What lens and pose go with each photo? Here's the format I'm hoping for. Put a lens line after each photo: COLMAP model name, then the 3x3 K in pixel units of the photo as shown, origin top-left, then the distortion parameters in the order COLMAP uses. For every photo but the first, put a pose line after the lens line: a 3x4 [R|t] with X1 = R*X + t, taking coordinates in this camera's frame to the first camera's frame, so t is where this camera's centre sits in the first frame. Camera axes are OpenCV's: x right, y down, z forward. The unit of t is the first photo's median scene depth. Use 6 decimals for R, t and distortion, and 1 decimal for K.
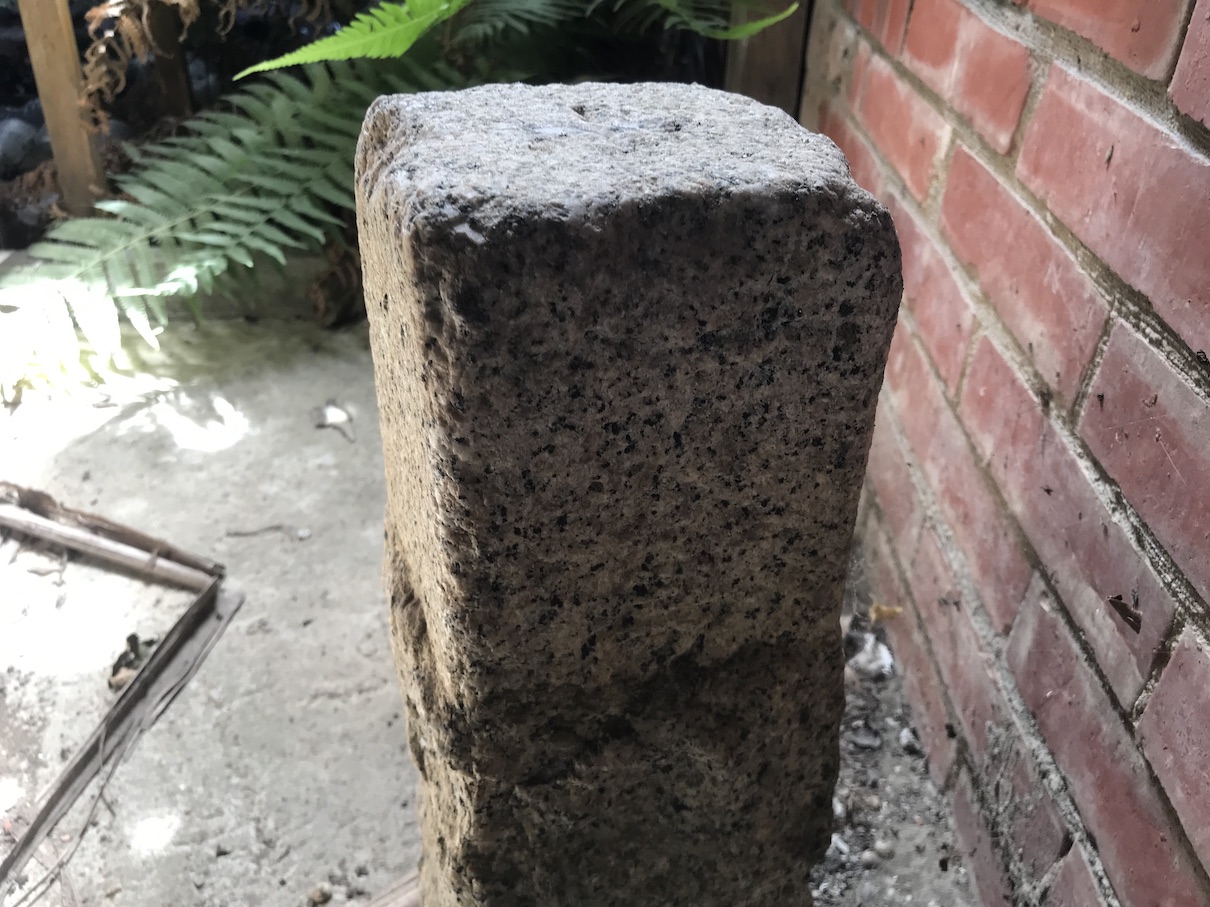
lens RADIAL K [[992.8, 0, 605.0], [0, 992.8, 453.5], [0, 0, 1]] dist [0.005889, 0.000562]
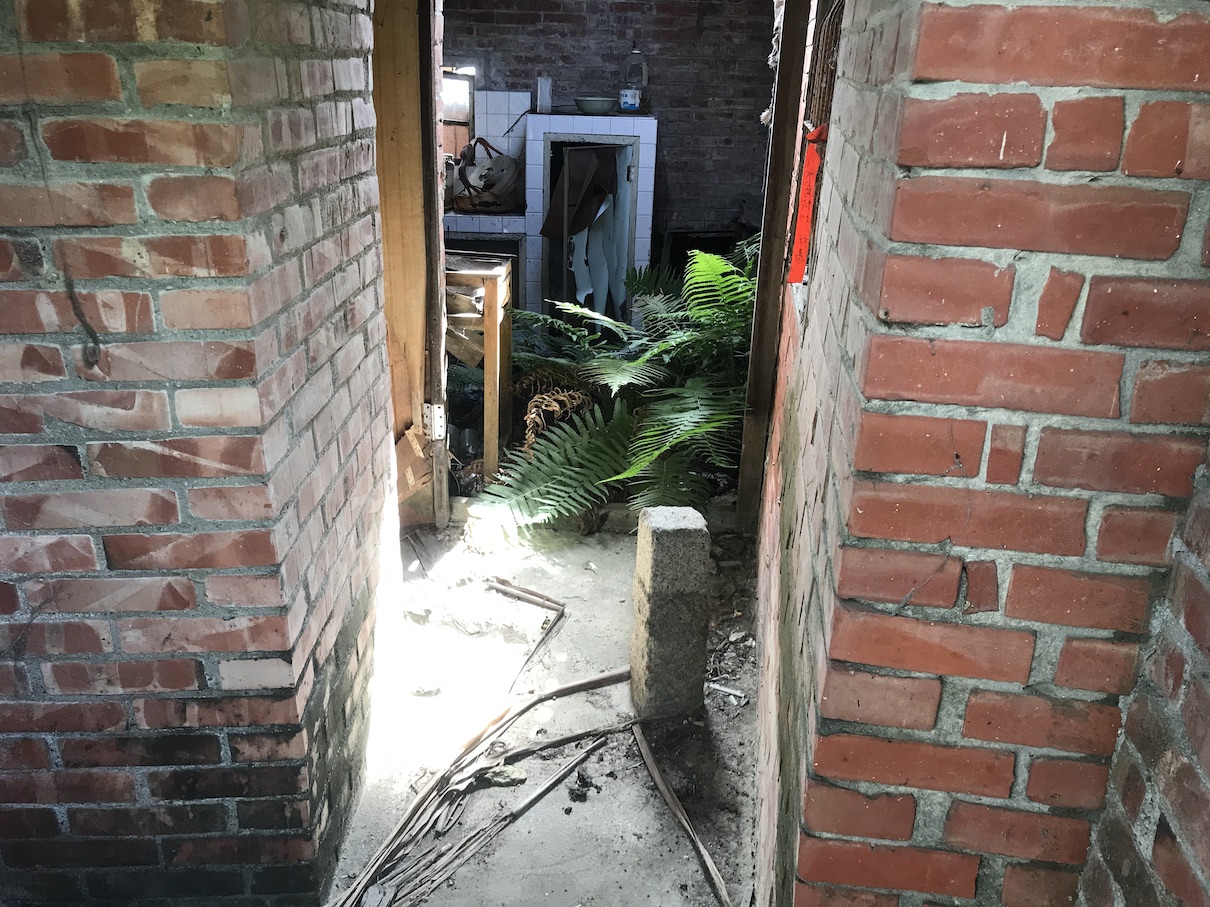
lens RADIAL K [[992.8, 0, 605.0], [0, 992.8, 453.5], [0, 0, 1]] dist [0.005889, 0.000562]
pose [[0.989955, 0.068866, -0.123476, 0.131928], [-0.093410, 0.974172, -0.205581, 0.287293], [0.106129, 0.215050, 0.970819, -2.326251]]
